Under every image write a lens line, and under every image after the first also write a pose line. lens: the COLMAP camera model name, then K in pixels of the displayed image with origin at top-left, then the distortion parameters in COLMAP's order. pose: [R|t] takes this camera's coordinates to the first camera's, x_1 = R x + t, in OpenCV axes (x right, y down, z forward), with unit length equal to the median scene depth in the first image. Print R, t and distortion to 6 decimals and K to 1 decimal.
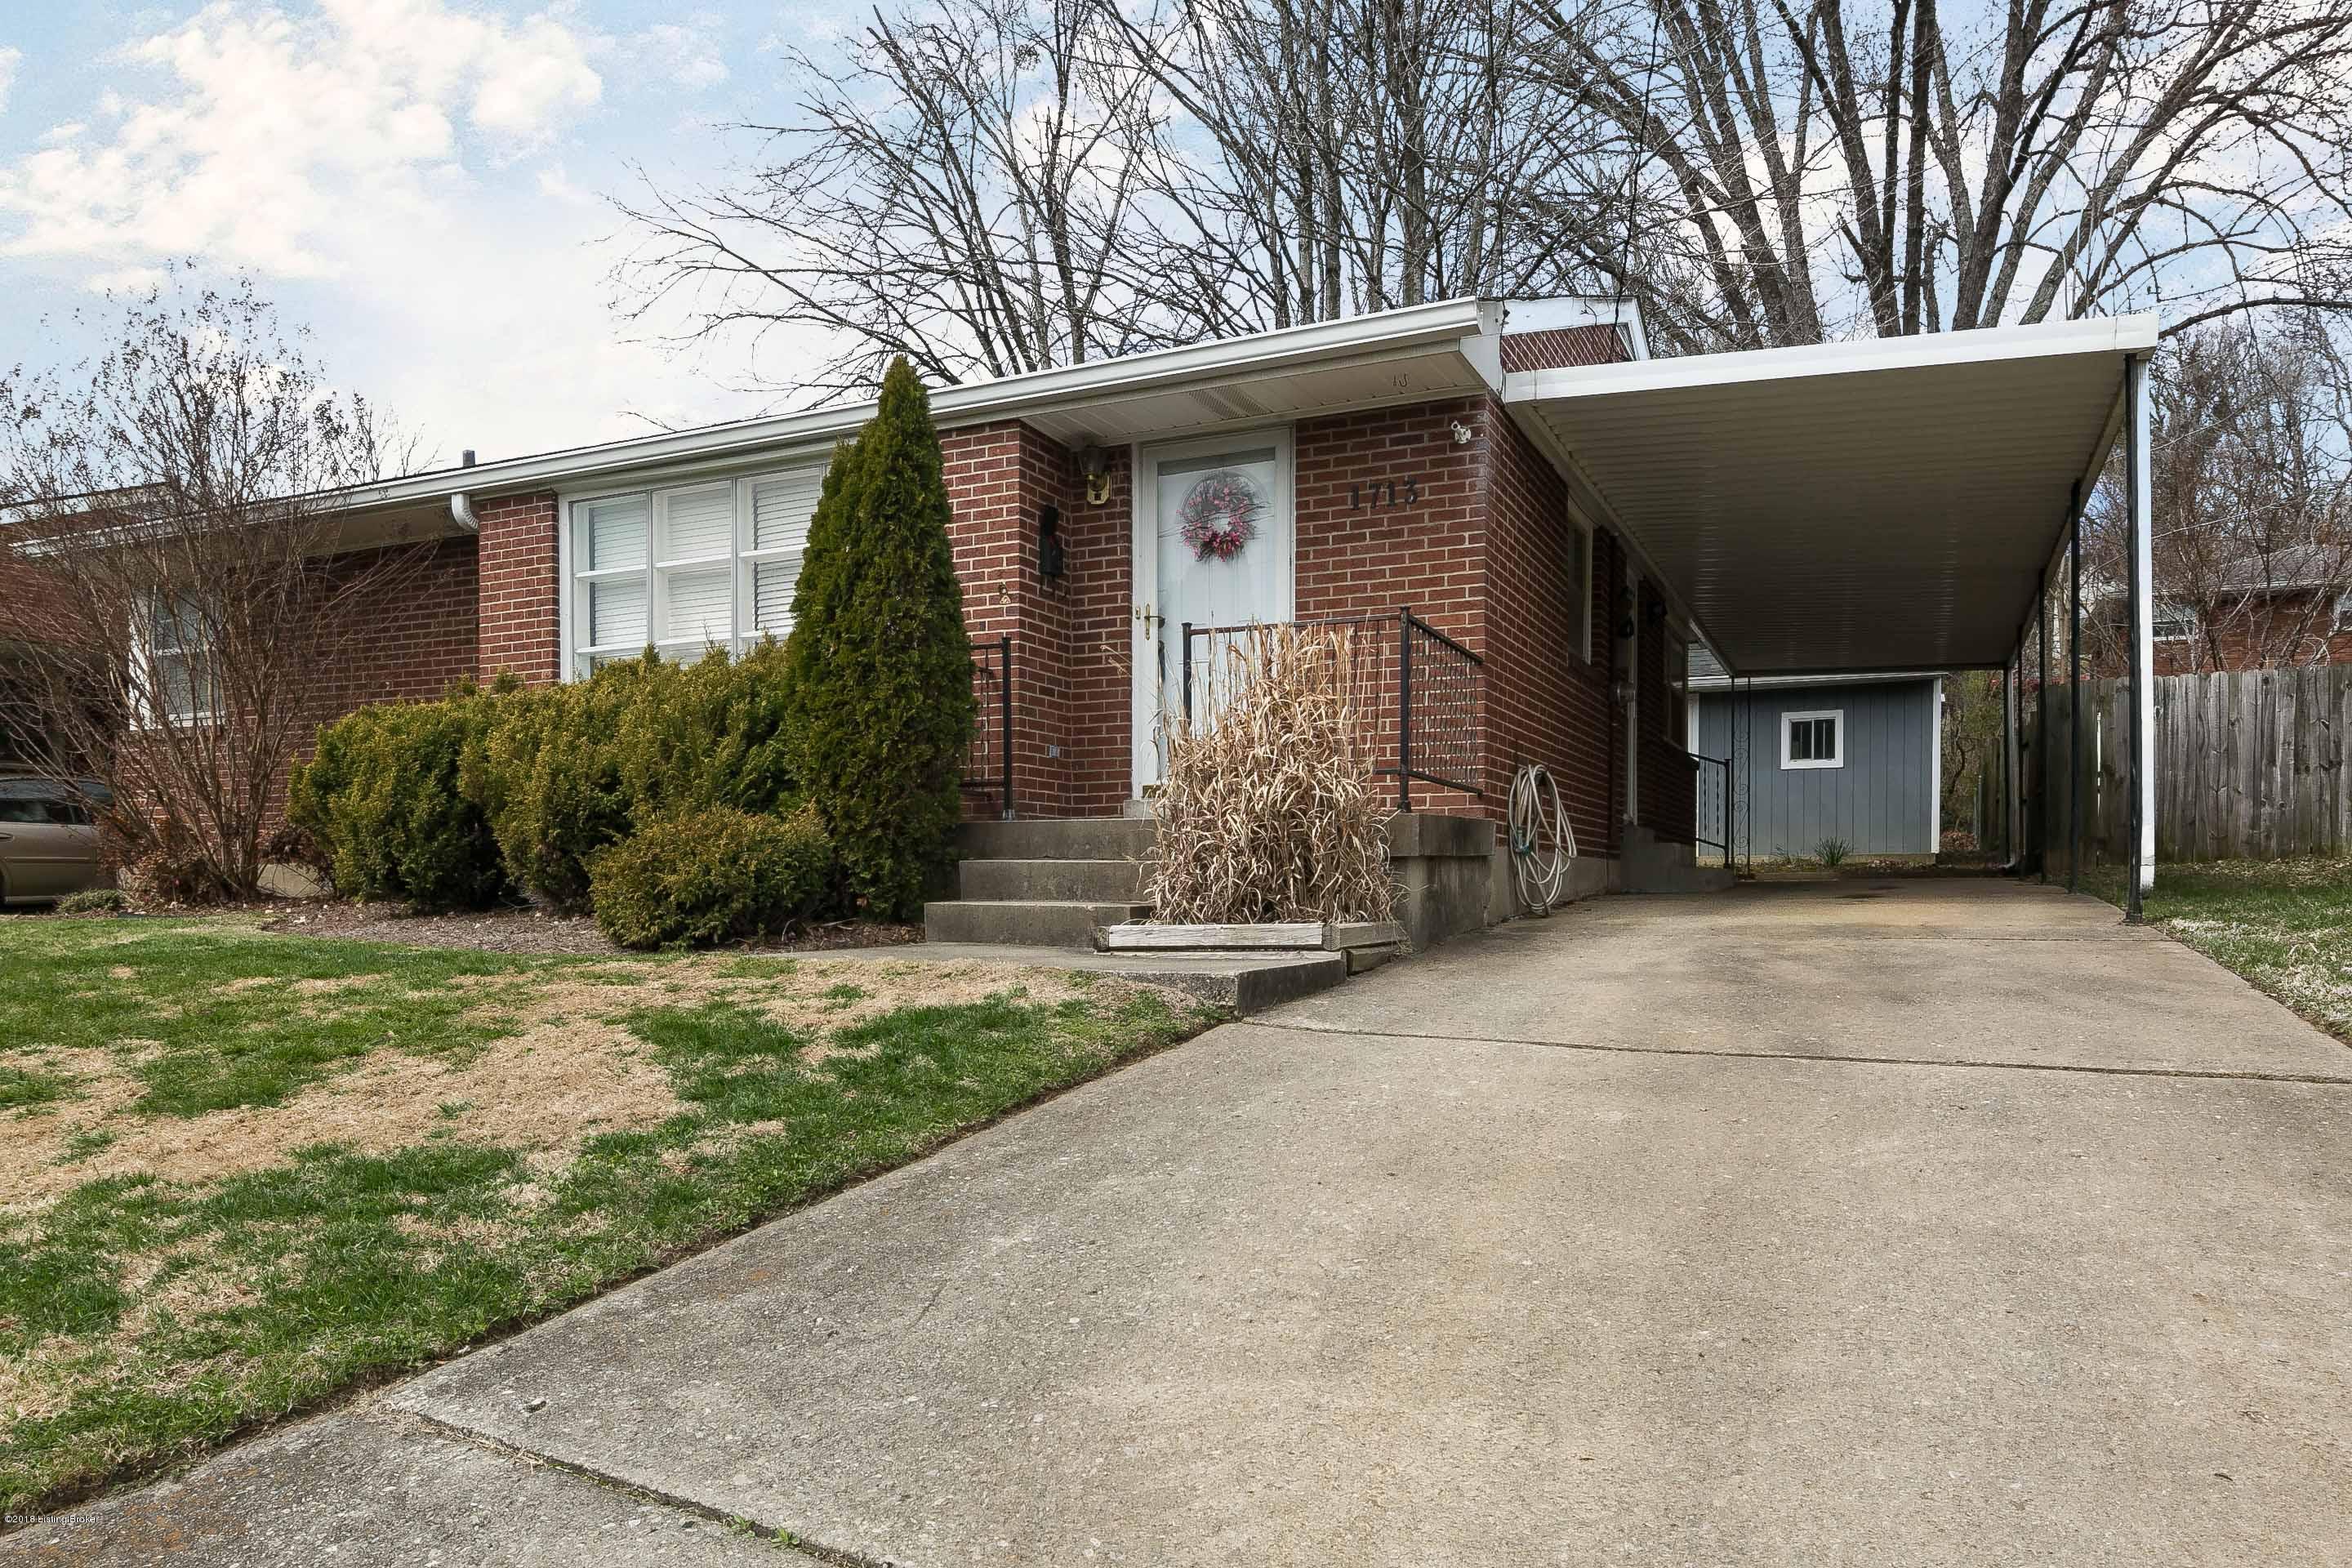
lens RADIAL K [[1572.3, 0, 1125.8], [0, 1572.3, 902.4], [0, 0, 1]] dist [-0.006015, -0.003848]
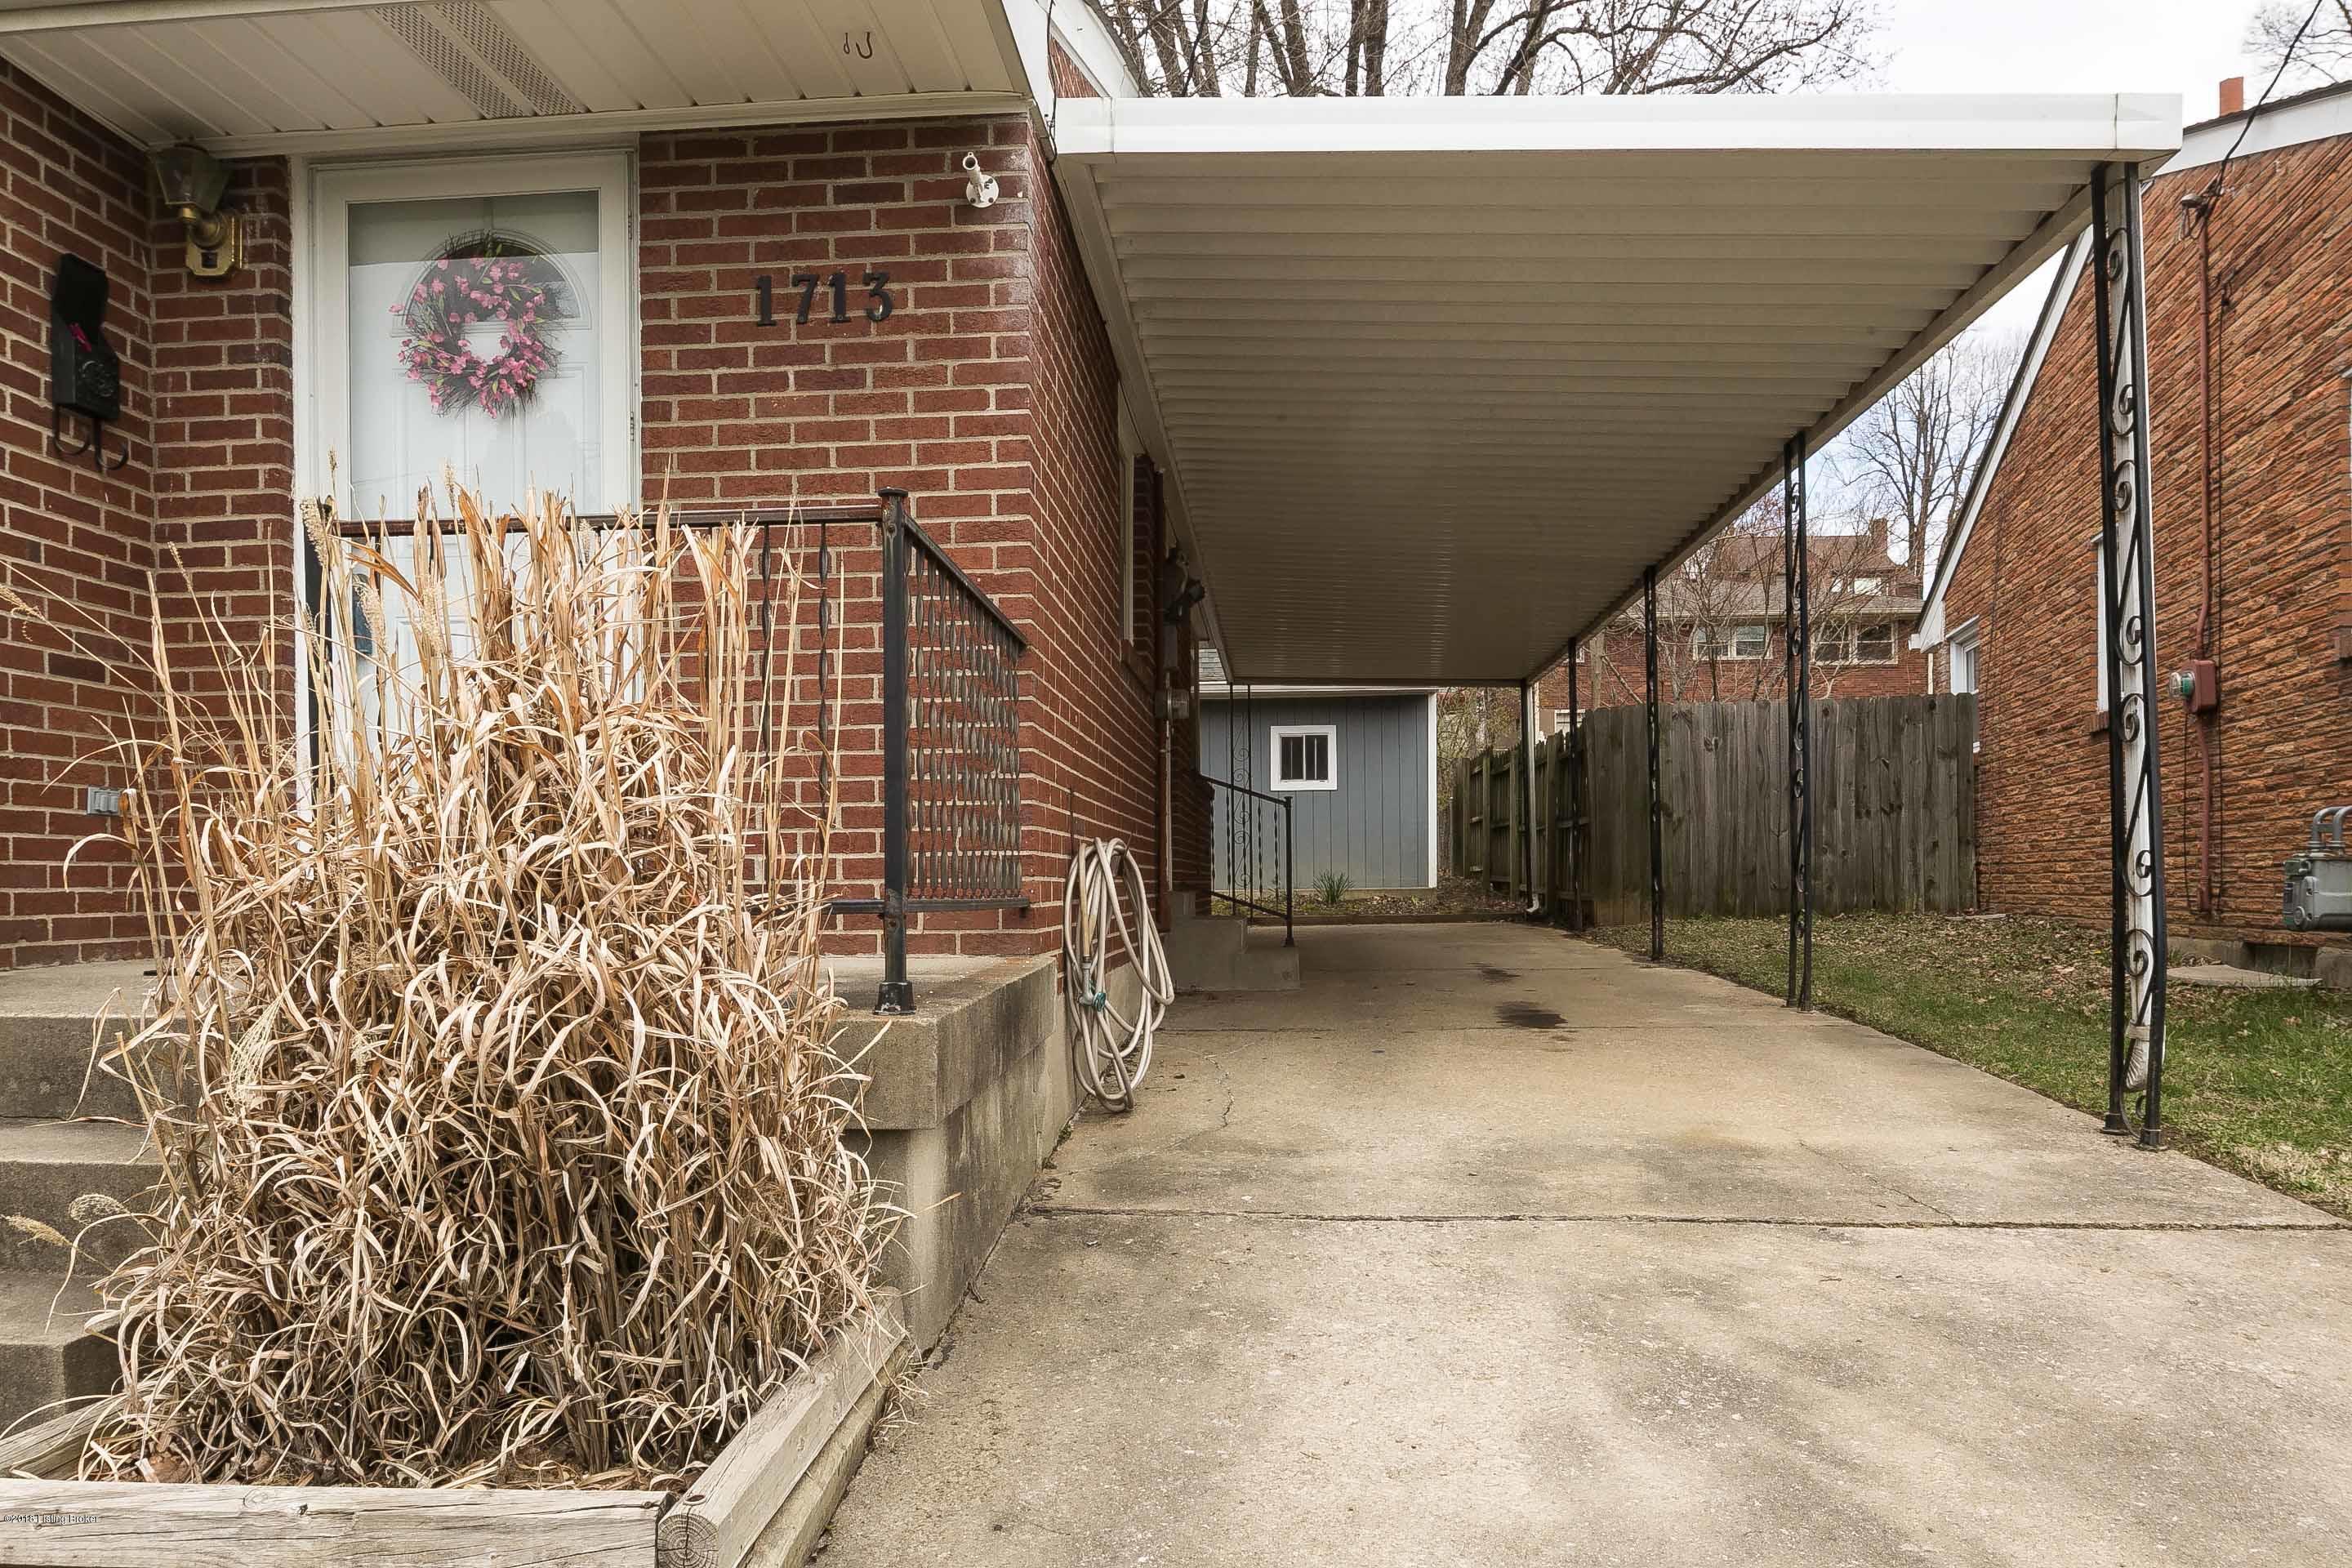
lens RADIAL K [[1572.3, 0, 1169.1], [0, 1572.3, 891.9], [0, 0, 1]] dist [-0.006015, -0.003848]
pose [[0.925470, -0.012347, 0.378619, 0.072868], [0.012874, 0.999916, 0.001140, -0.069309], [-0.378602, 0.003819, 0.925552, 0.485121]]
